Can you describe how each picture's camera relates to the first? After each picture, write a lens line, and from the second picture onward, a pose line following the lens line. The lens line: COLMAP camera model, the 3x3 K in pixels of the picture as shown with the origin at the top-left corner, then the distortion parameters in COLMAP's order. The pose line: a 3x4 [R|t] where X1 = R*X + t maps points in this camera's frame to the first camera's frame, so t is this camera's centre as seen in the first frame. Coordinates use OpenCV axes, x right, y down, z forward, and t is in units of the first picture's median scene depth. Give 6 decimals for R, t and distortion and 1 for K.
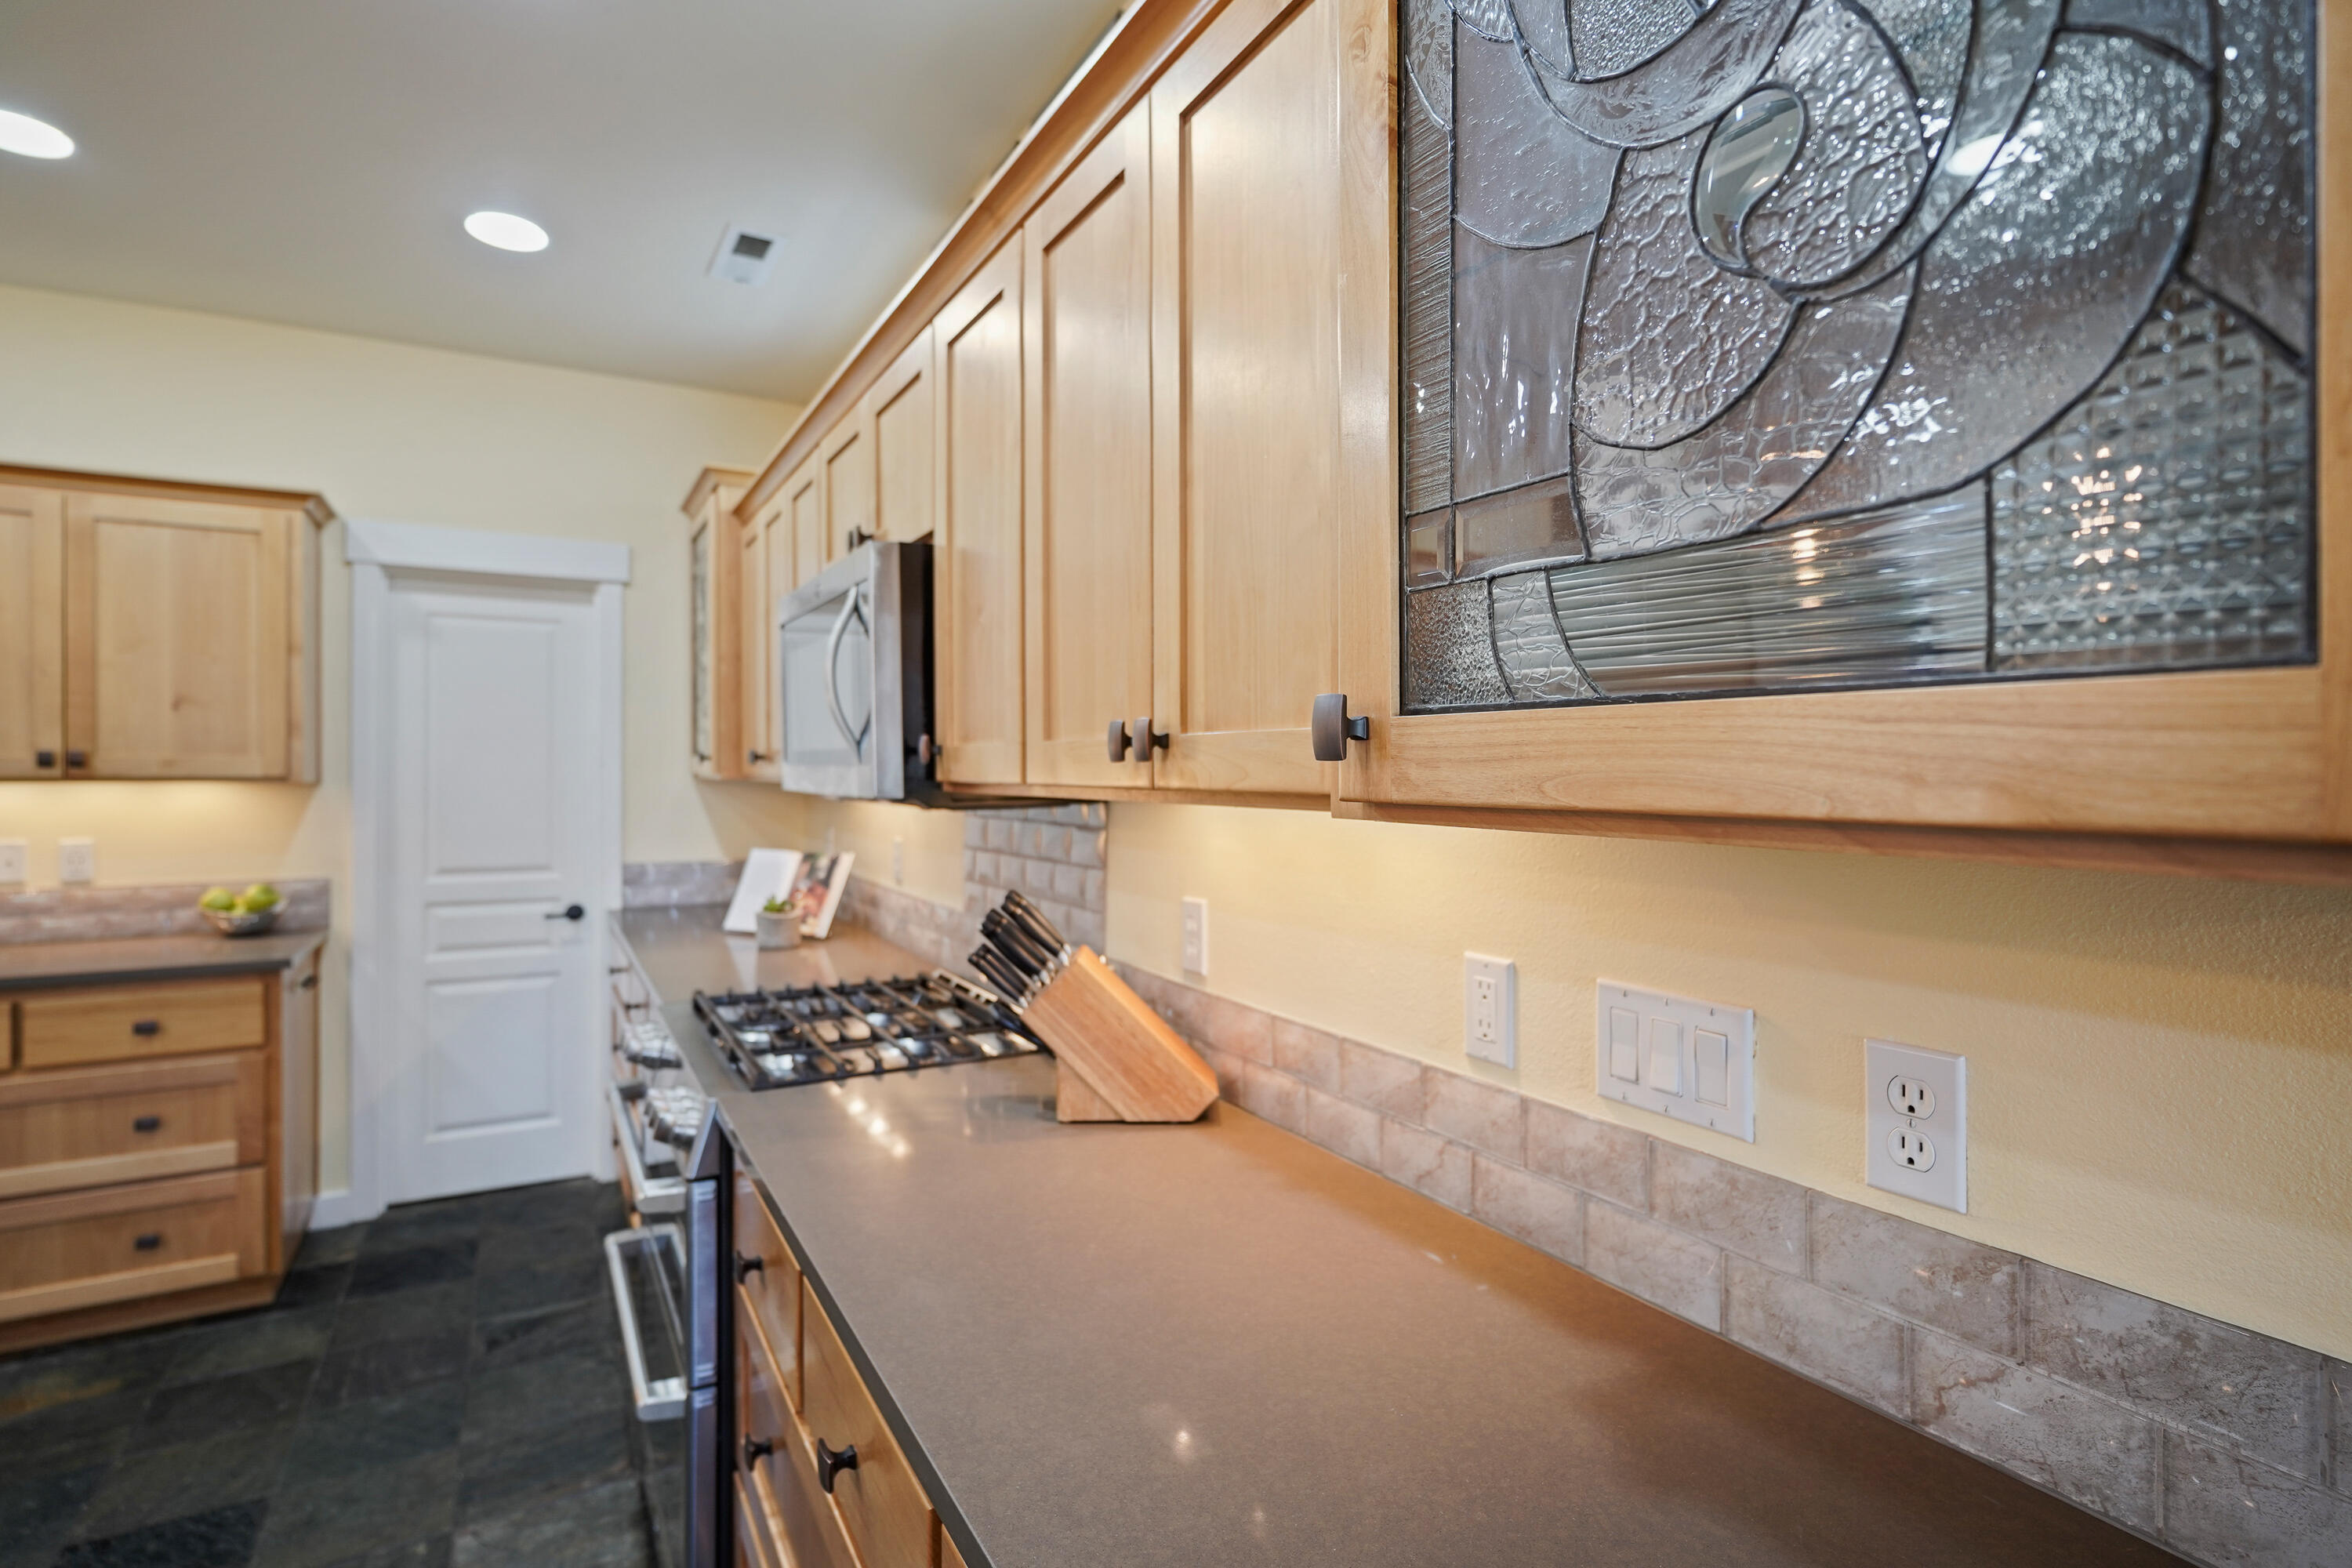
lens RADIAL K [[1133.9, 0, 1185.9], [0, 1133.9, 773.9], [0, 0, 1]] dist [-0.007949, 0.004534]
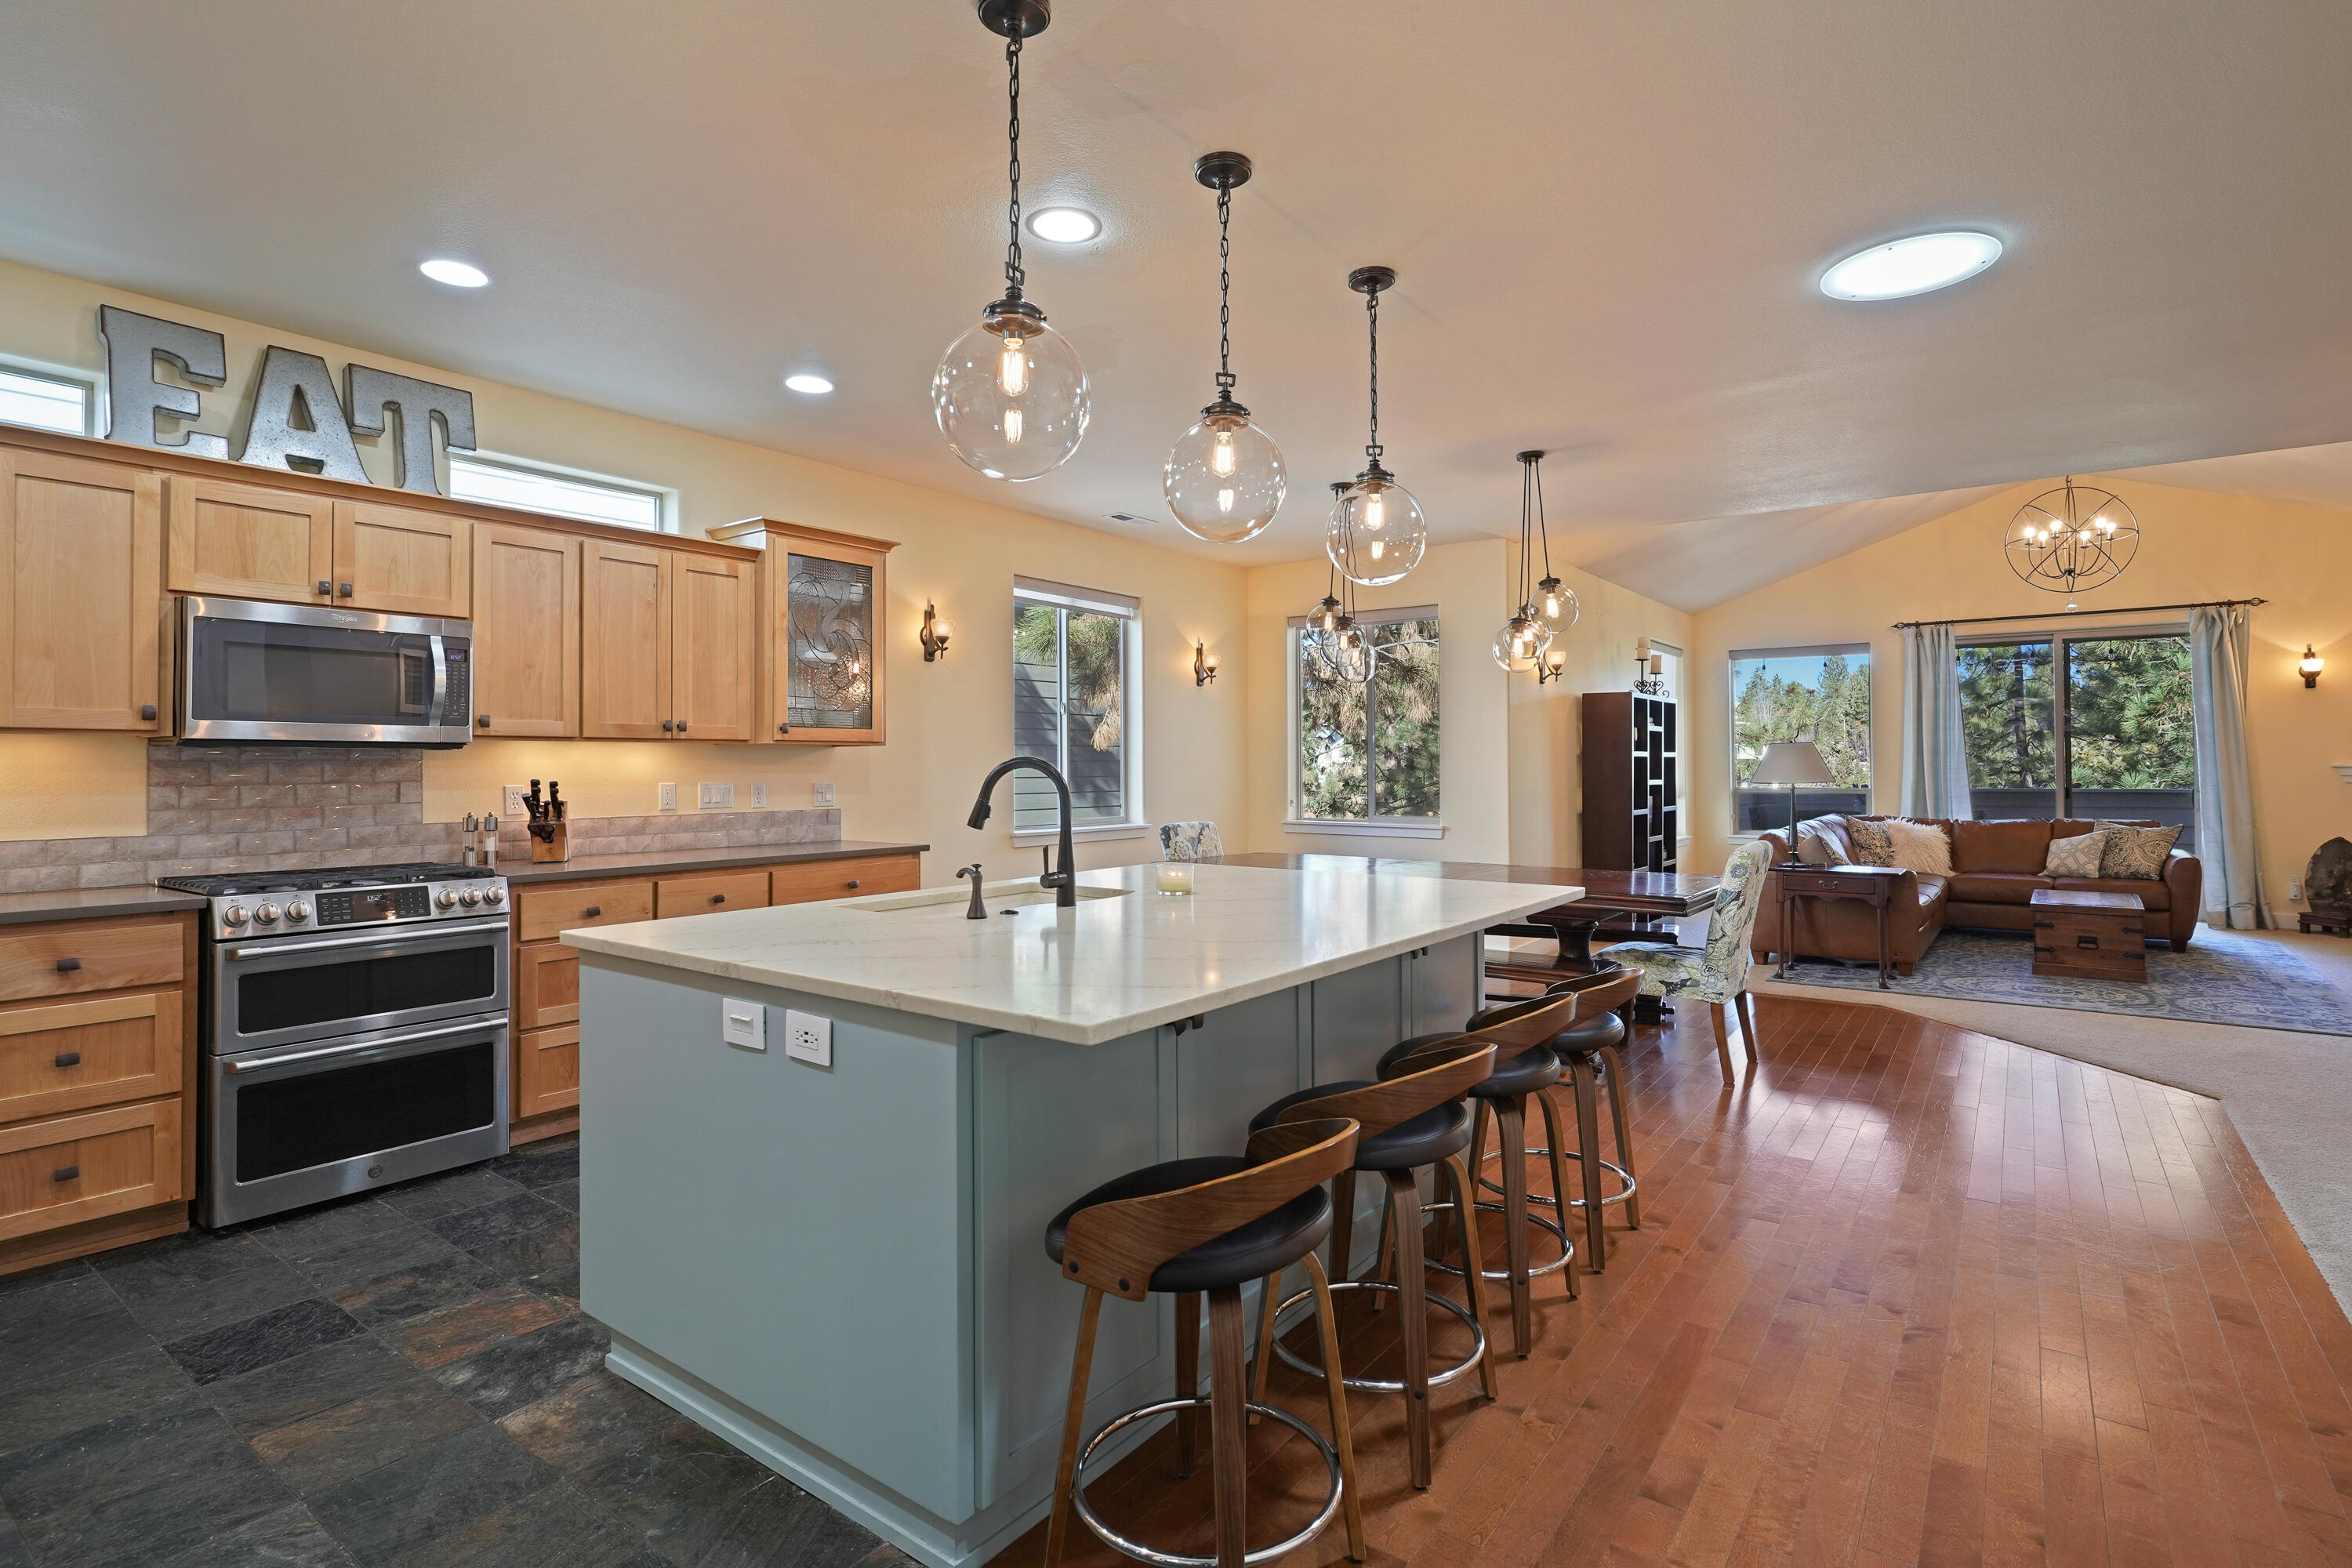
lens RADIAL K [[1133.9, 0, 1190.7], [0, 1133.9, 746.3], [0, 0, 1]] dist [-0.007949, 0.004534]
pose [[-0.393748, 0.016025, 0.919079, -2.672716], [0.010841, 0.999859, -0.012789, 0.068496], [-0.919155, 0.004928, -0.393866, 0.572786]]
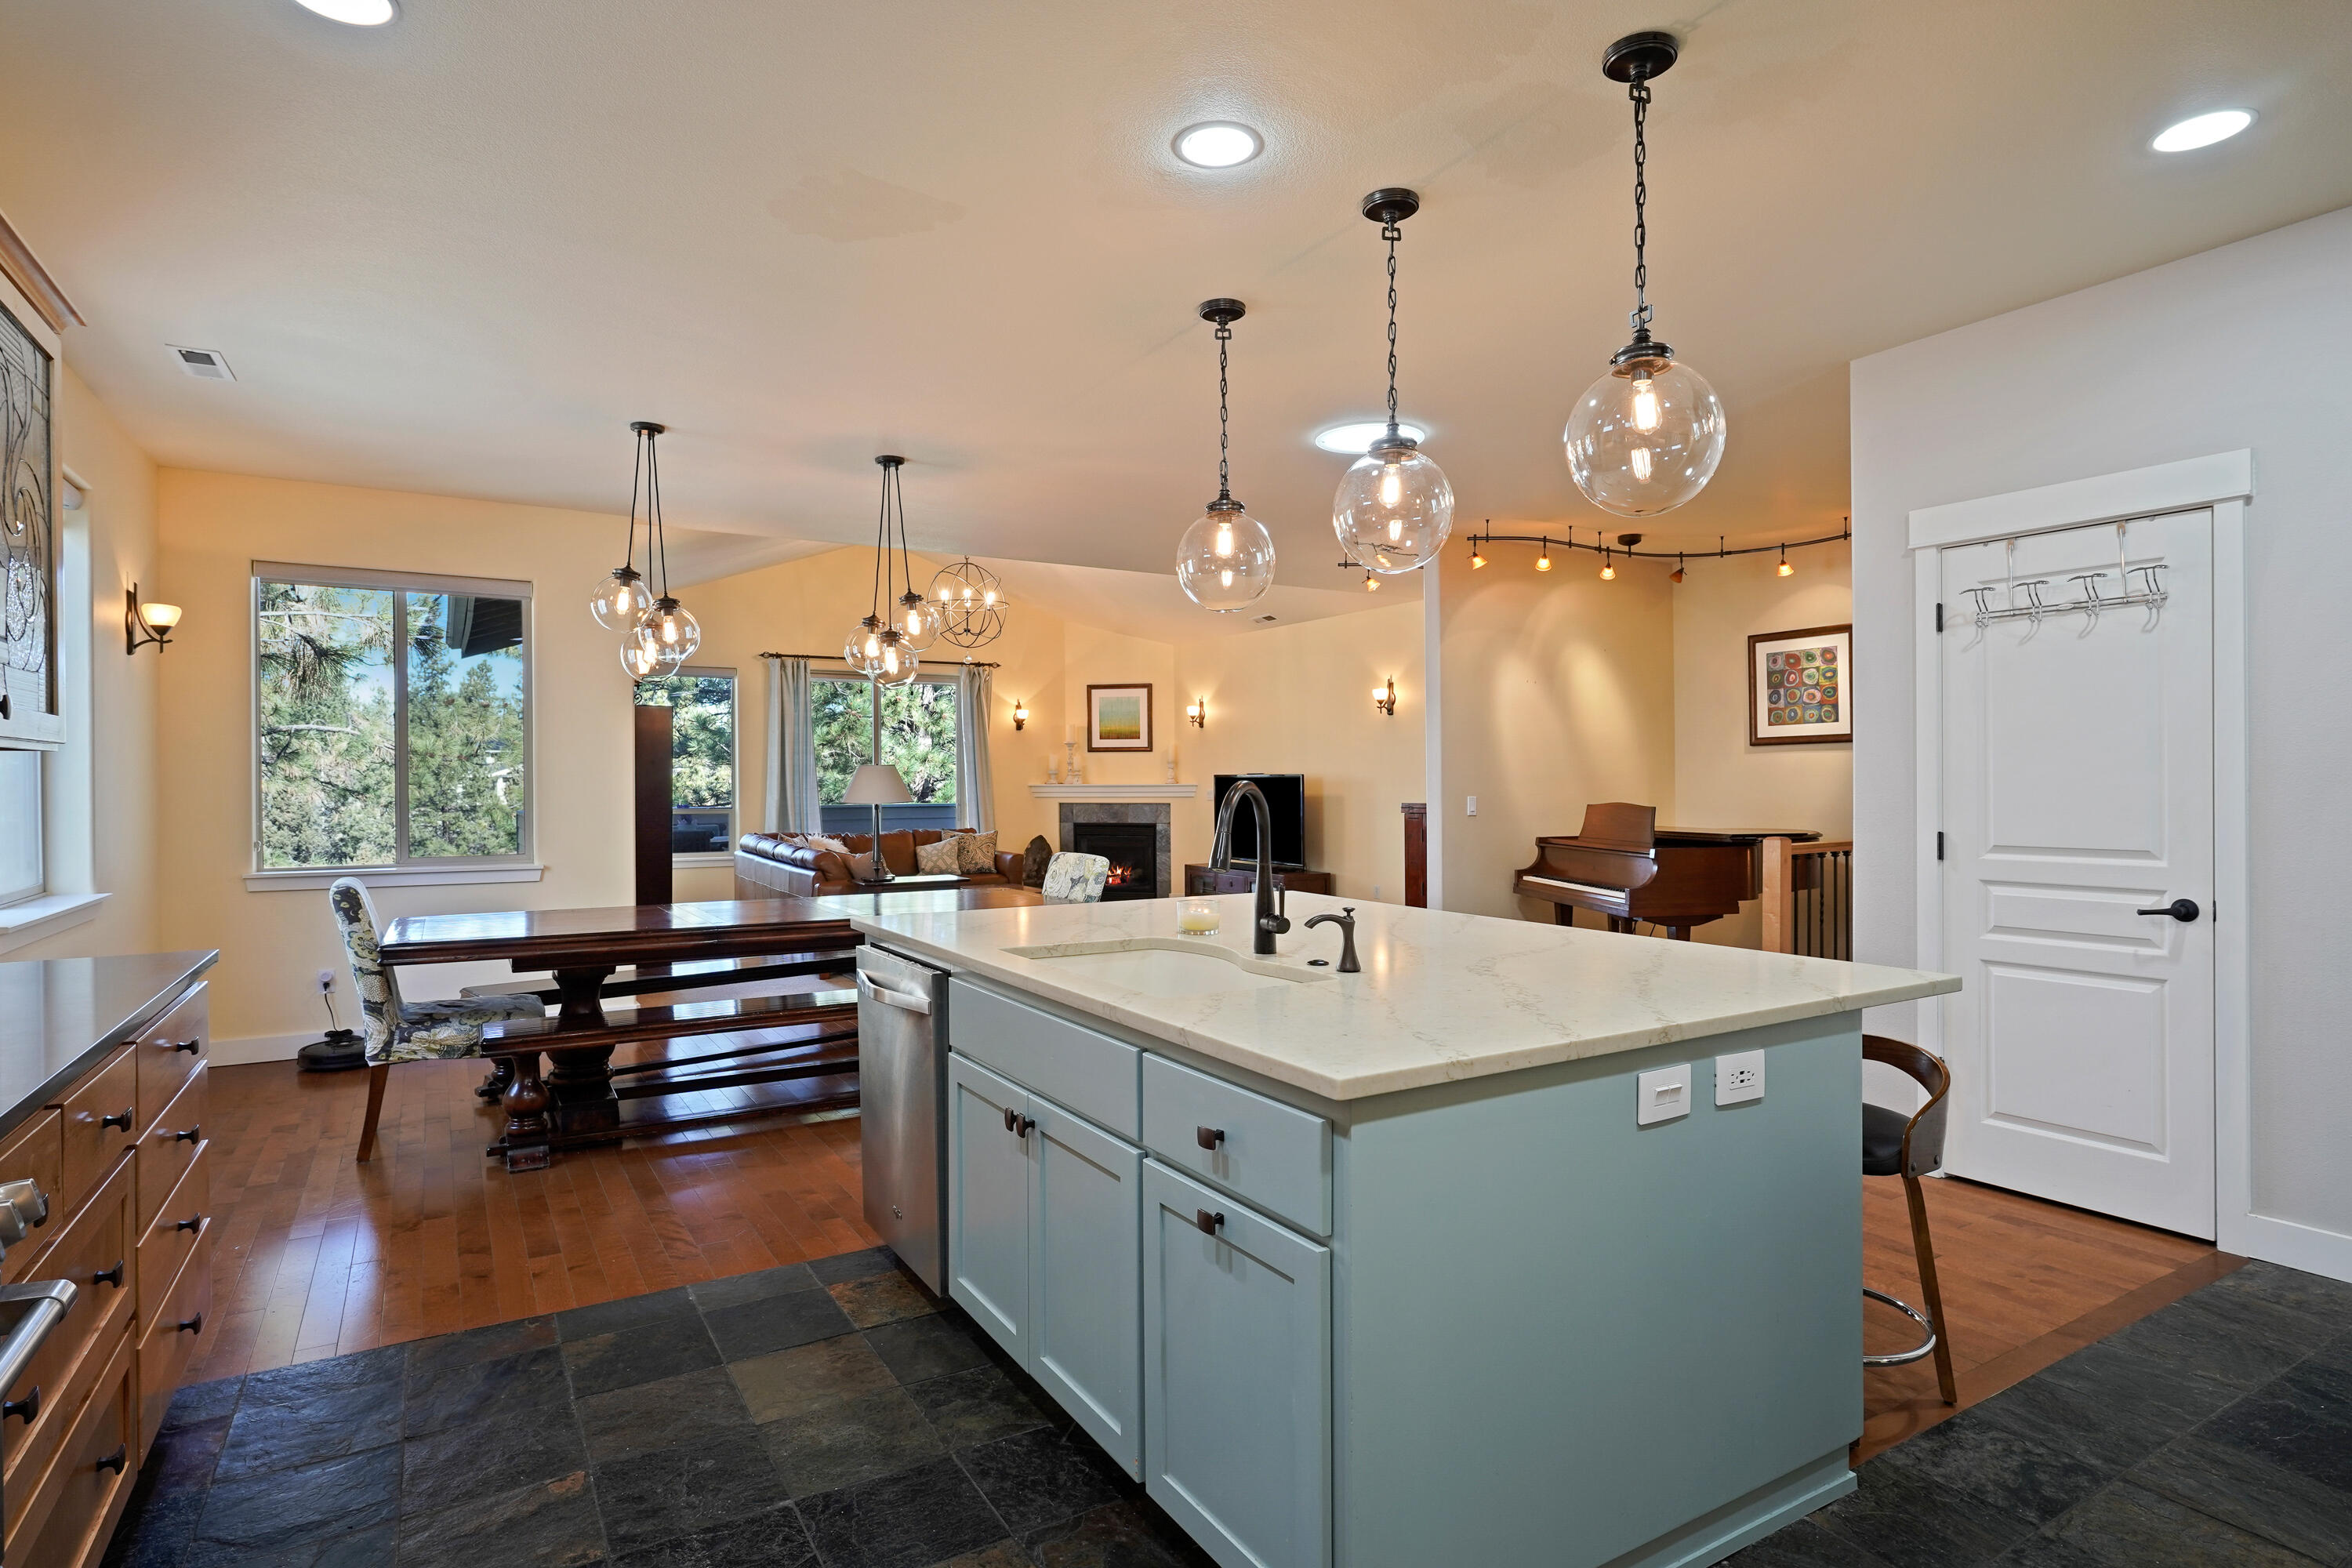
lens RADIAL K [[1216.1, 0, 1172.6], [0, 1216.1, 777.3], [0, 0, 1]] dist [0.000037, 0.000382]
pose [[-0.999896, 0.002945, -0.014127, -1.045000], [0.002845, 0.999971, 0.007072, 0.045669], [0.014147, 0.007031, -0.999875, 1.556854]]
